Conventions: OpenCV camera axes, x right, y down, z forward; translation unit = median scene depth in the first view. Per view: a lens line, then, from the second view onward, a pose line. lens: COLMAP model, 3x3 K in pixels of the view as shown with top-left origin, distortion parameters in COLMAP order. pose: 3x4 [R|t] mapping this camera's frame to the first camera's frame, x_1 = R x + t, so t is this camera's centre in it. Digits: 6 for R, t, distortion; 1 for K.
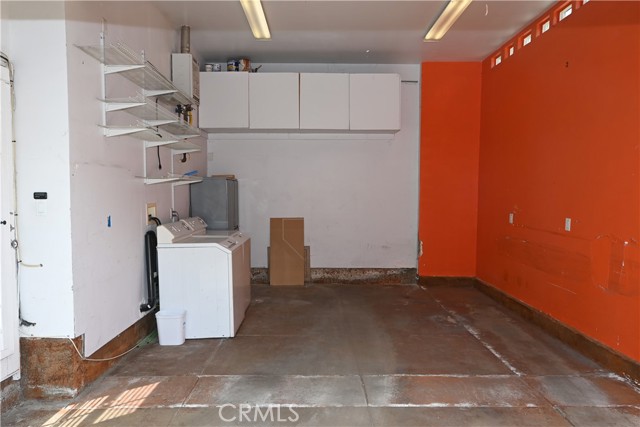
lens RADIAL K [[451.2, 0, 320.0], [0, 451.2, 213.5], [0, 0, 1]] dist [0.002307, 0.005675]
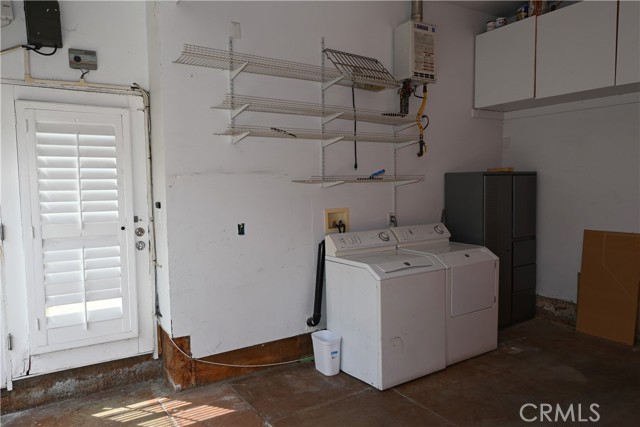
lens RADIAL K [[451.2, 0, 320.0], [0, 451.2, 213.5], [0, 0, 1]] dist [0.002307, 0.005675]
pose [[0.534054, 0.057401, -0.843499, 0.391998], [-0.025256, 0.998330, 0.051947, -0.062550], [0.845073, -0.006439, 0.534612, 0.531581]]
